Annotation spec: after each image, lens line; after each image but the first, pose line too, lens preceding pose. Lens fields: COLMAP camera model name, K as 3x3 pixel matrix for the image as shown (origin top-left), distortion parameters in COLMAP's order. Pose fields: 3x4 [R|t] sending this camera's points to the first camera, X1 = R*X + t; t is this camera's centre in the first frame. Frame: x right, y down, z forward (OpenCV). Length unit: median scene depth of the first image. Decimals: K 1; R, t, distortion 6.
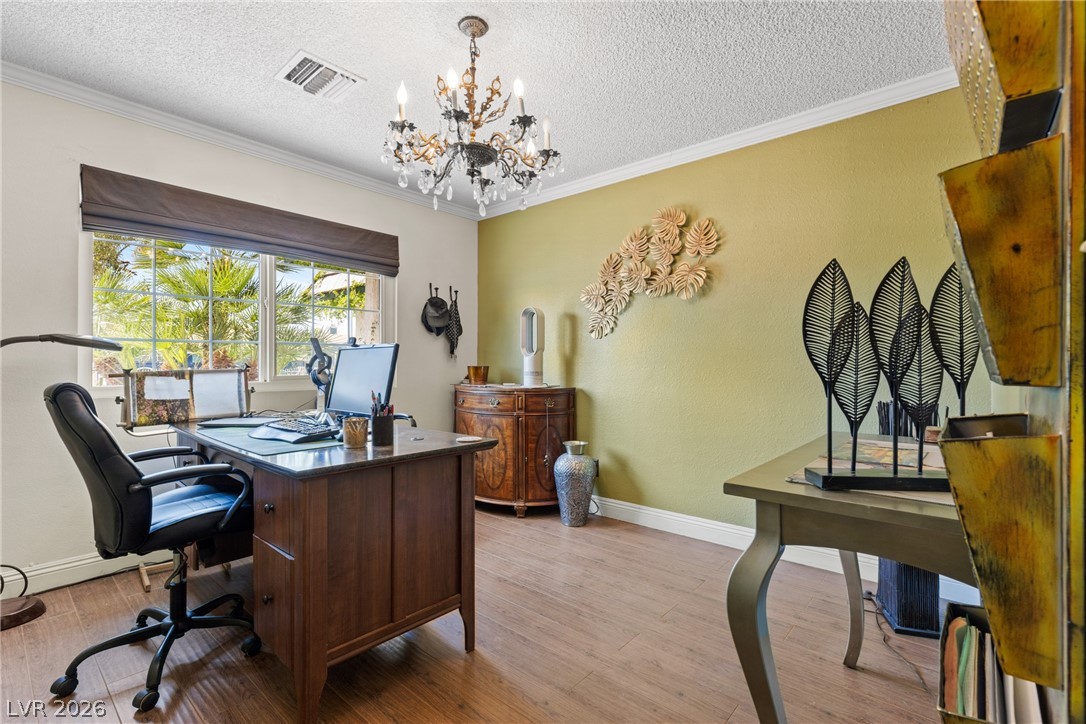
lens RADIAL K [[500.4, 0, 539.2], [0, 500.4, 358.0], [0, 0, 1]] dist [0.008278, -0.000111]
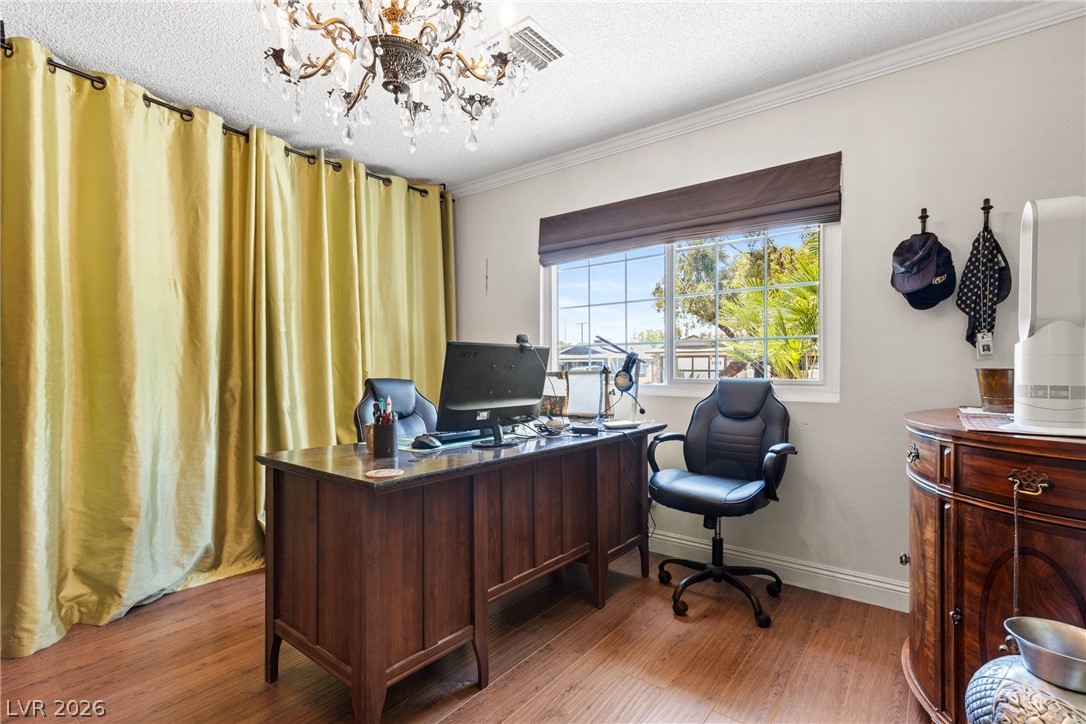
lens RADIAL K [[509.3, 0, 543.0], [0, 509.3, 362.0], [0, 0, 1]] dist [0.017900, 0.000041]
pose [[0.068140, -0.010572, -0.997620, 0.389410], [0.013297, 0.999865, -0.009688, 0.012725], [0.997587, -0.012605, 0.068272, 0.766528]]
